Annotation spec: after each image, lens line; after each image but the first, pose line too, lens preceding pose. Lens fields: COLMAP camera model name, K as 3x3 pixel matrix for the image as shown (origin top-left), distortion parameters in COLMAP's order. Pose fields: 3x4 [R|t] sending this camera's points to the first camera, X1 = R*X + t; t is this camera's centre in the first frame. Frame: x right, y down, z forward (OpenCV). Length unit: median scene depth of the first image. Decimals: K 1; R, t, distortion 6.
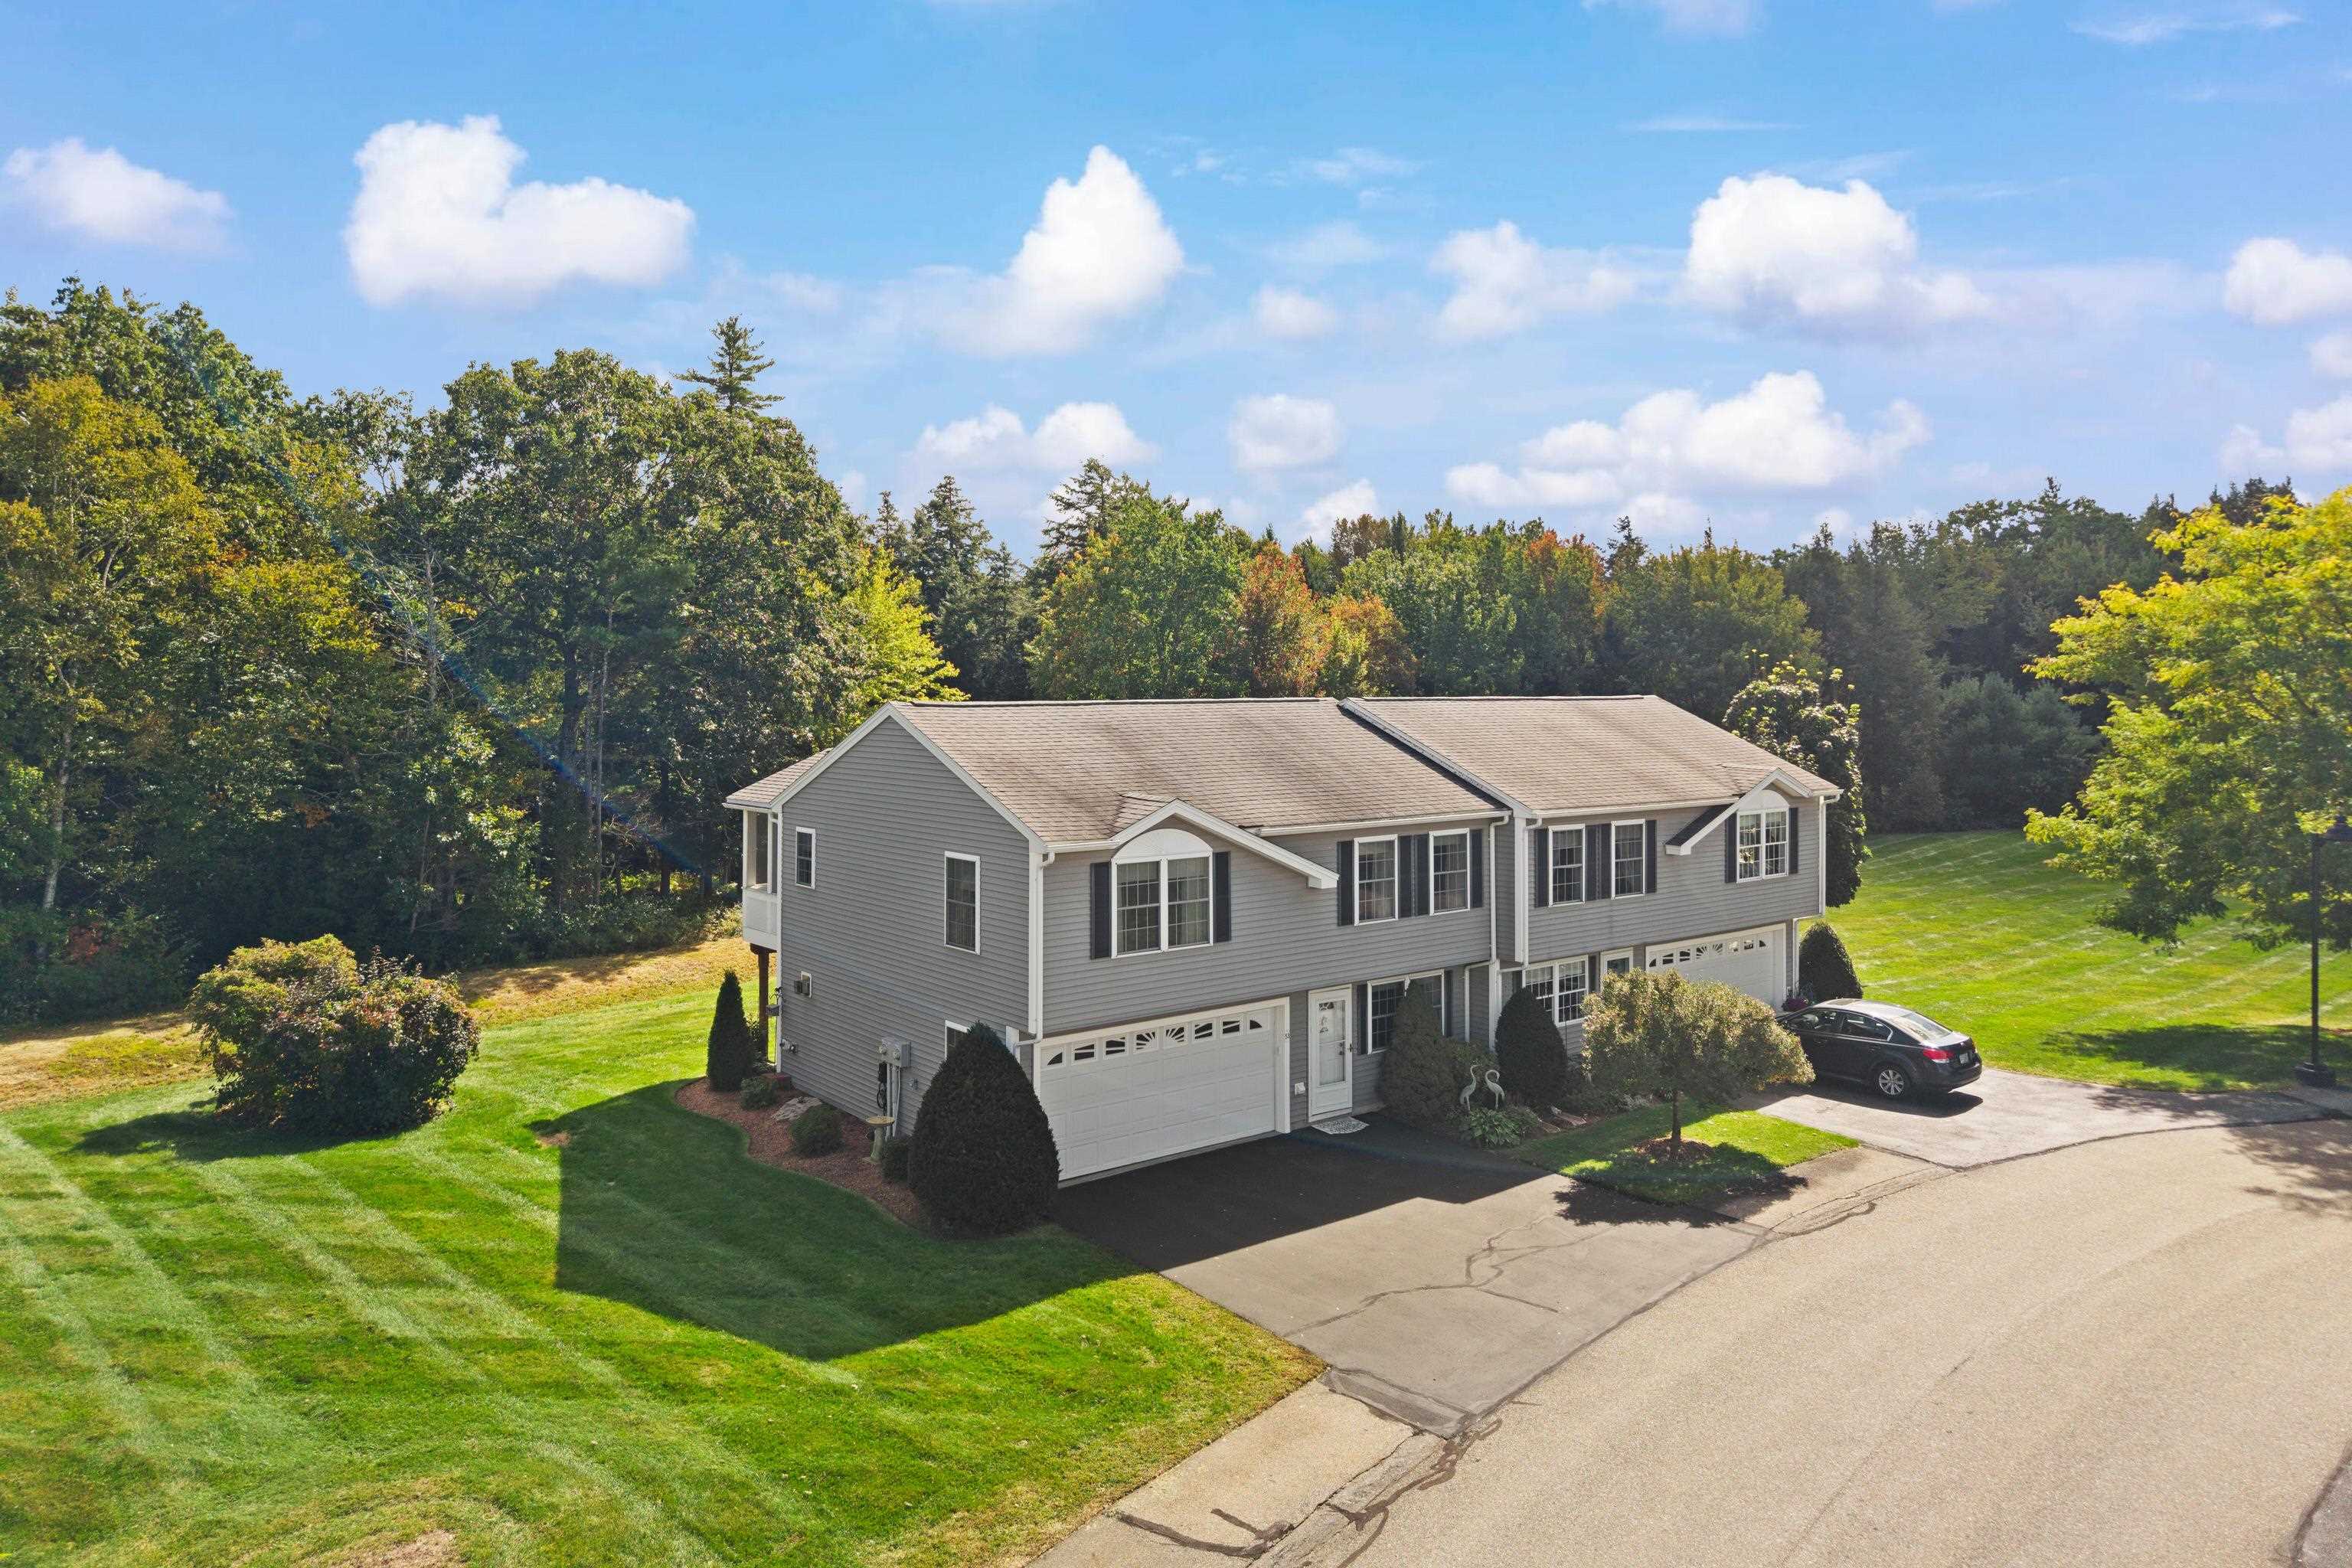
lens RADIAL K [[1608.8, 0, 1176.1], [0, 1608.8, 630.4], [0, 0, 1]] dist [0.002501, -0.002358]
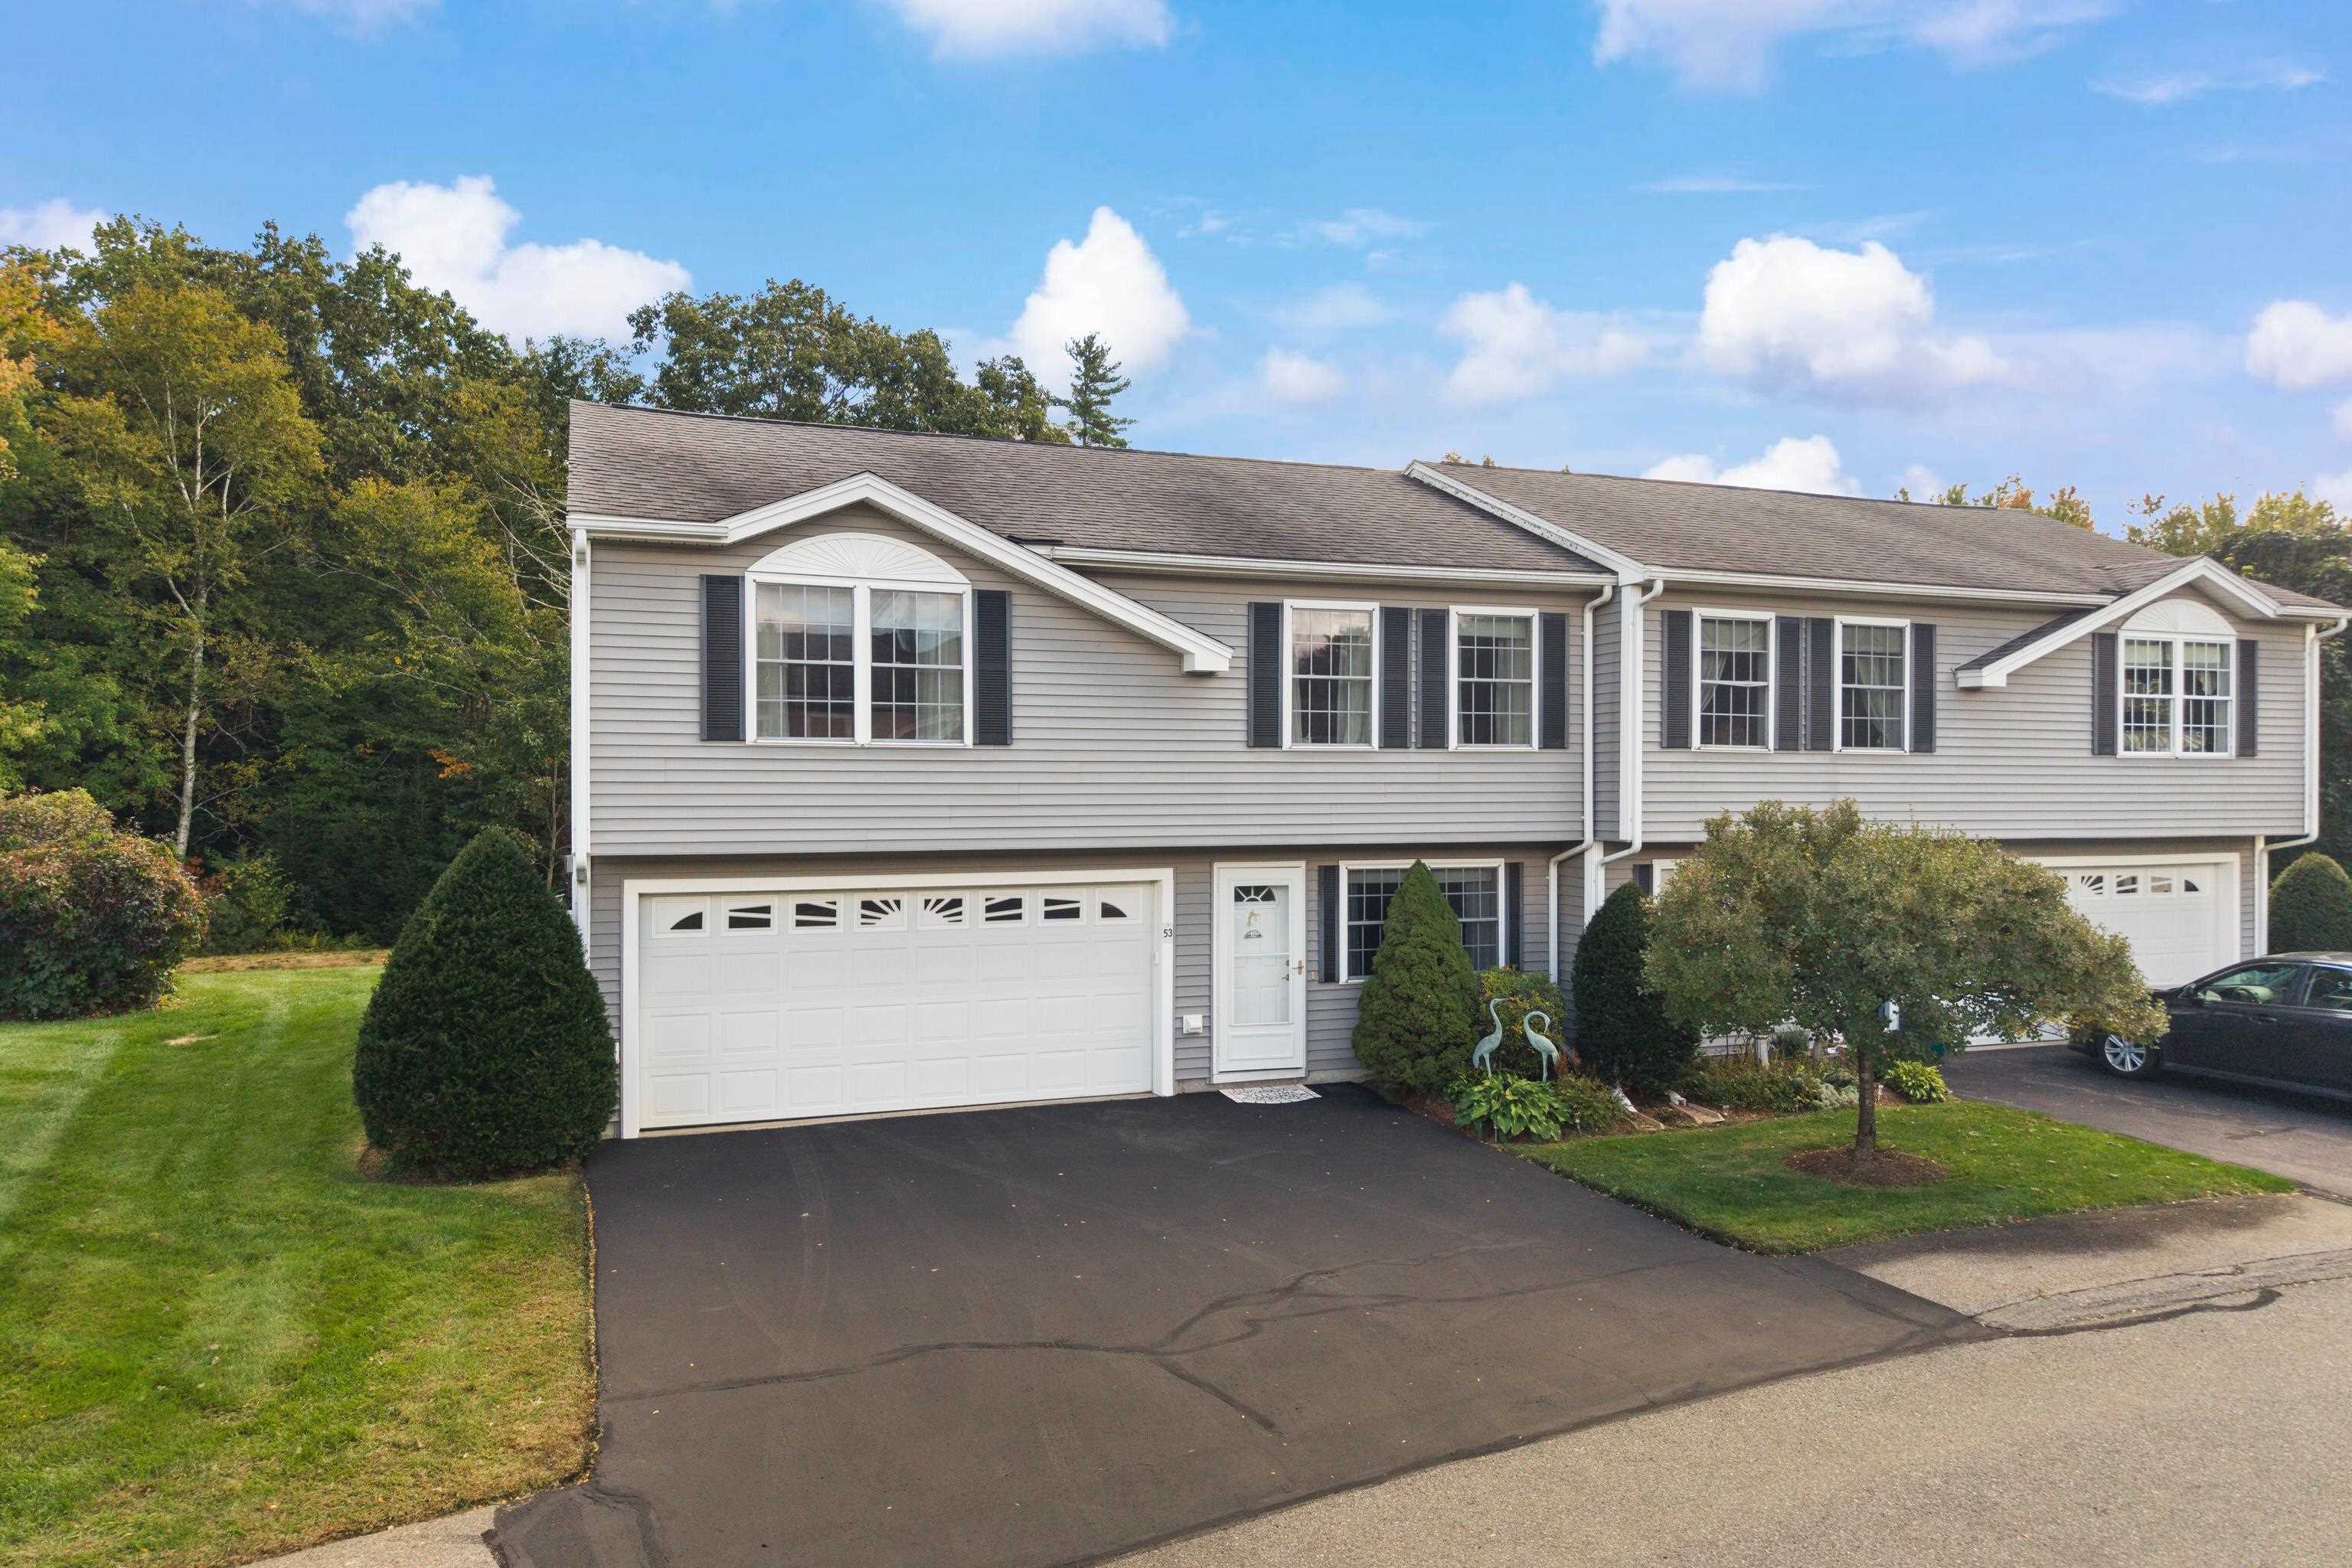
lens RADIAL K [[1579.6, 0, 1177.8], [0, 1579.6, 778.2], [0, 0, 1]] dist [0.021353, -0.030786]
pose [[0.950983, -0.002081, -0.309236, 0.254134], [0.009357, 0.999713, 0.022050, 0.183538], [0.309101, -0.023863, 0.950730, 0.452411]]
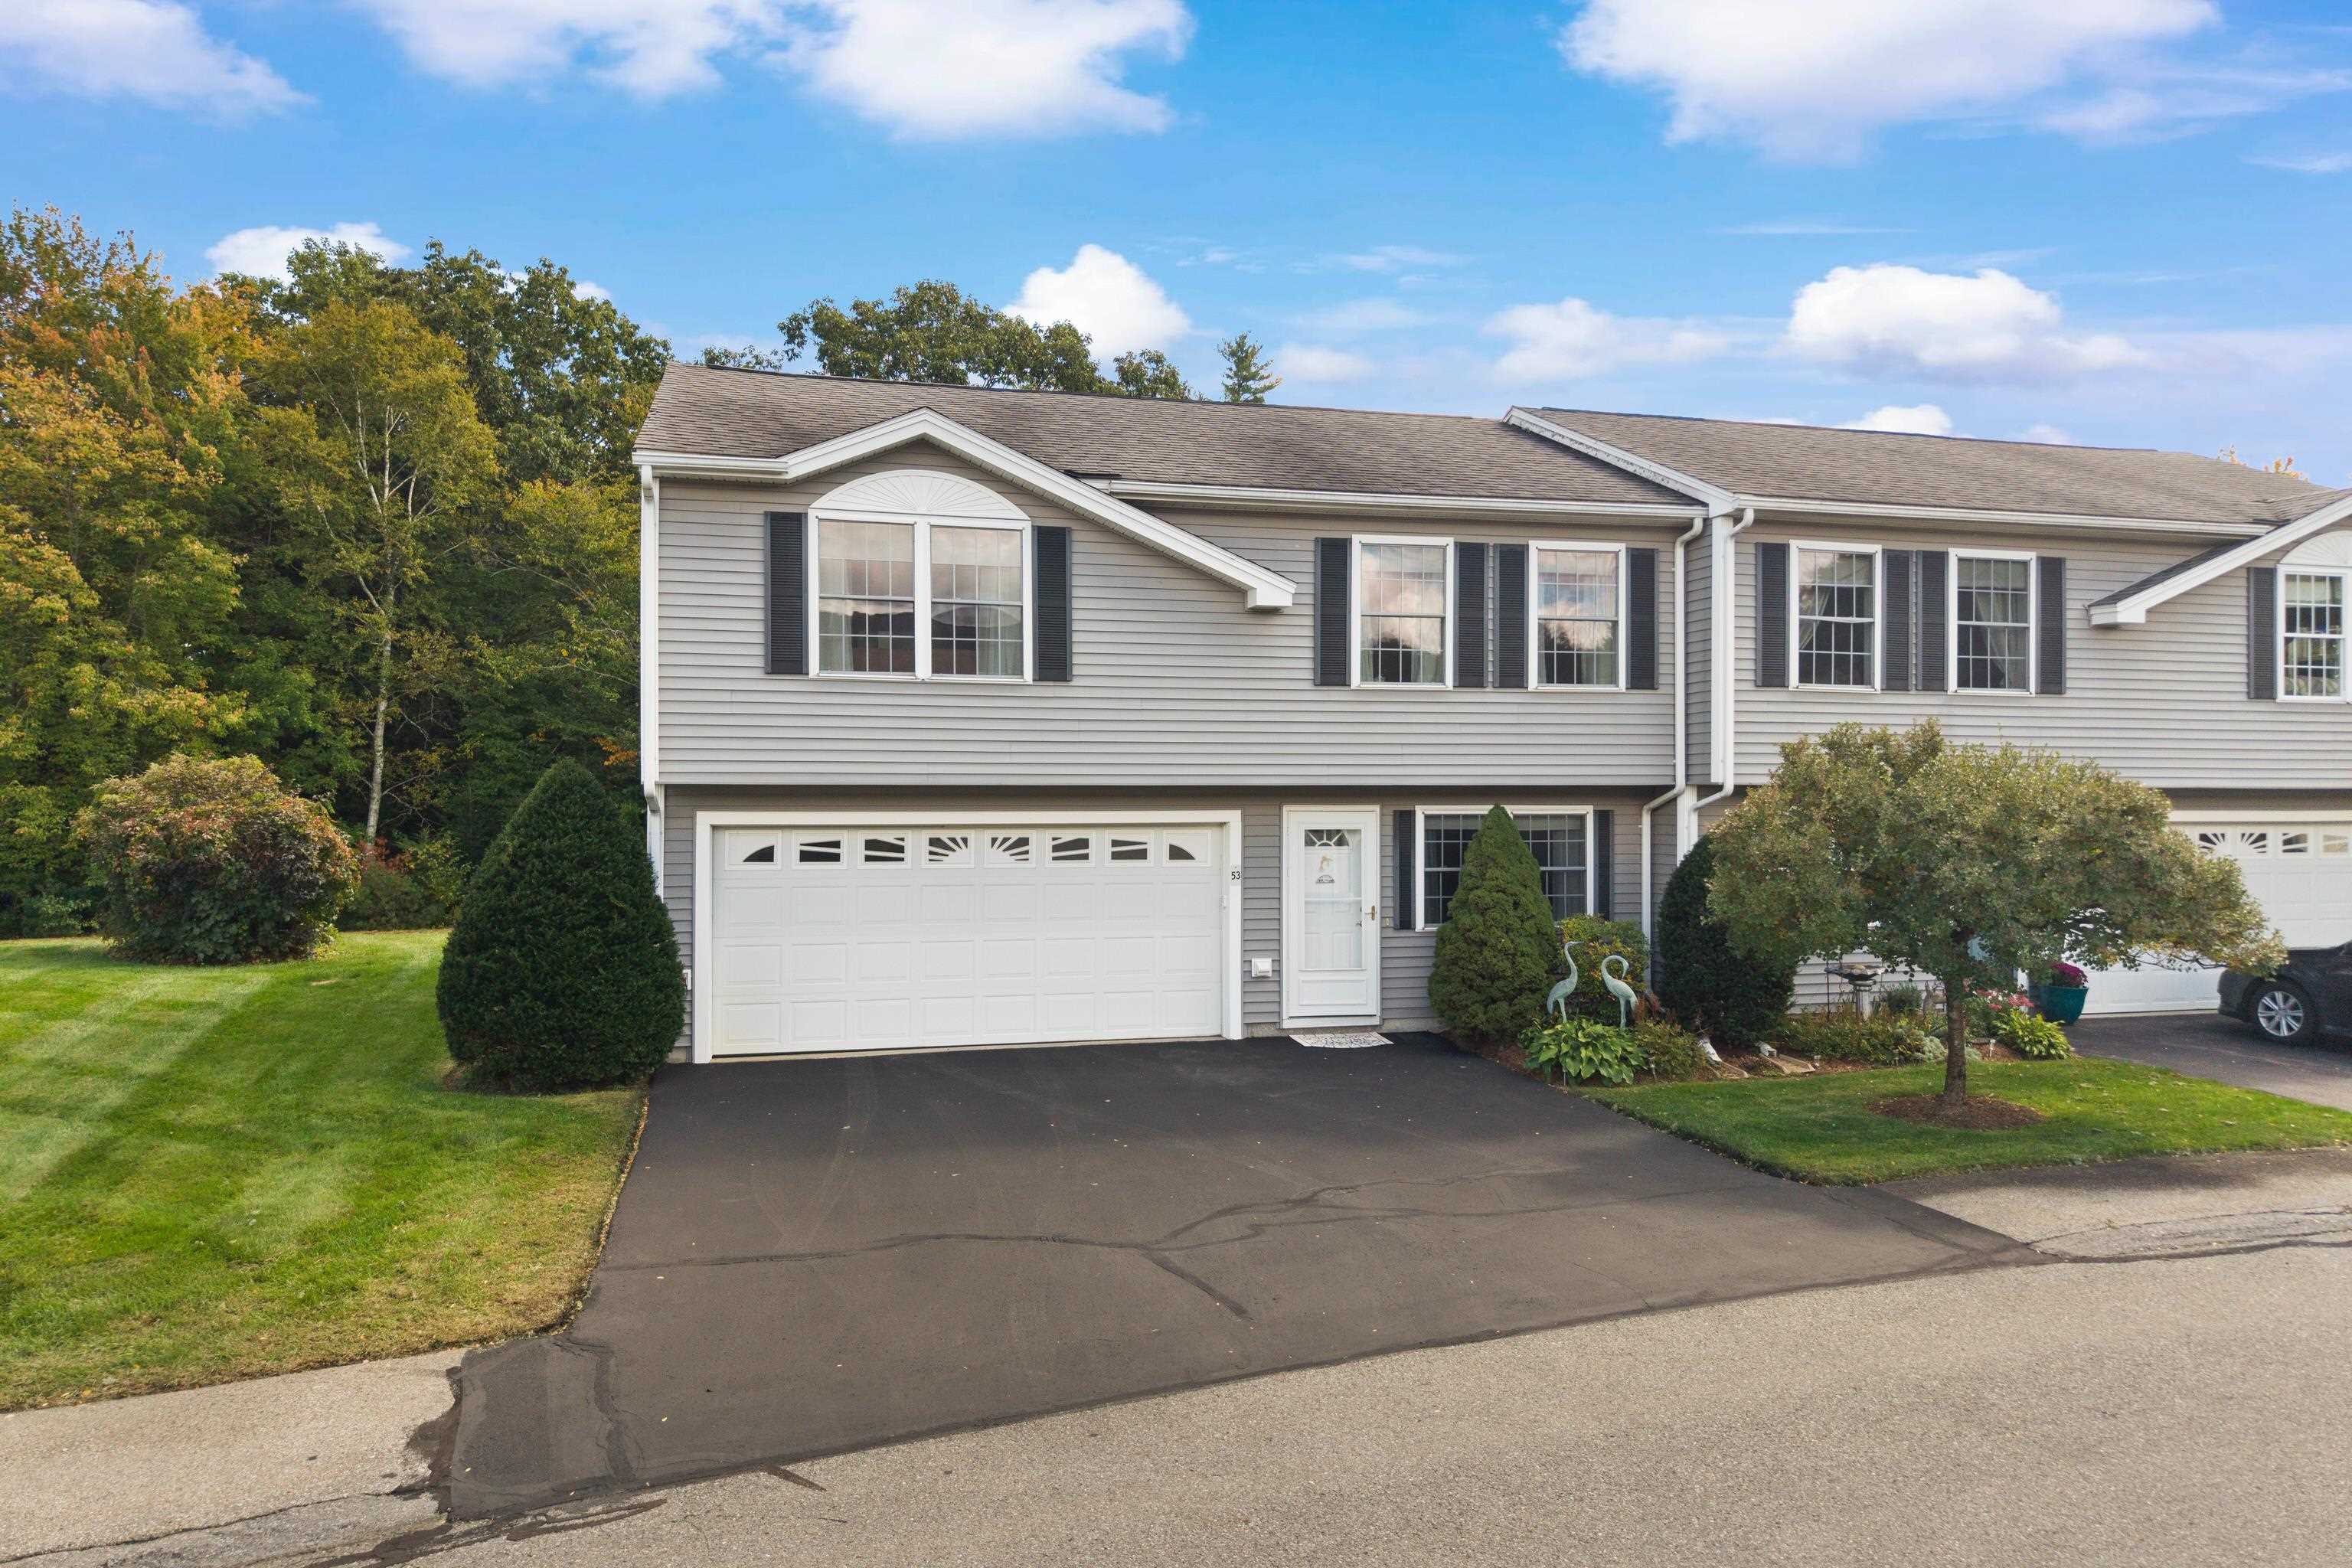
lens RADIAL K [[1577.6, 0, 1176.0], [0, 1577.6, 784.0], [0, 0, 1]] dist [0.027730, -0.044524]
pose [[0.910510, -0.004640, -0.413461, 0.288961], [0.012524, 0.999788, 0.016360, 0.210614], [0.413297, -0.020074, 0.910375, 0.470562]]
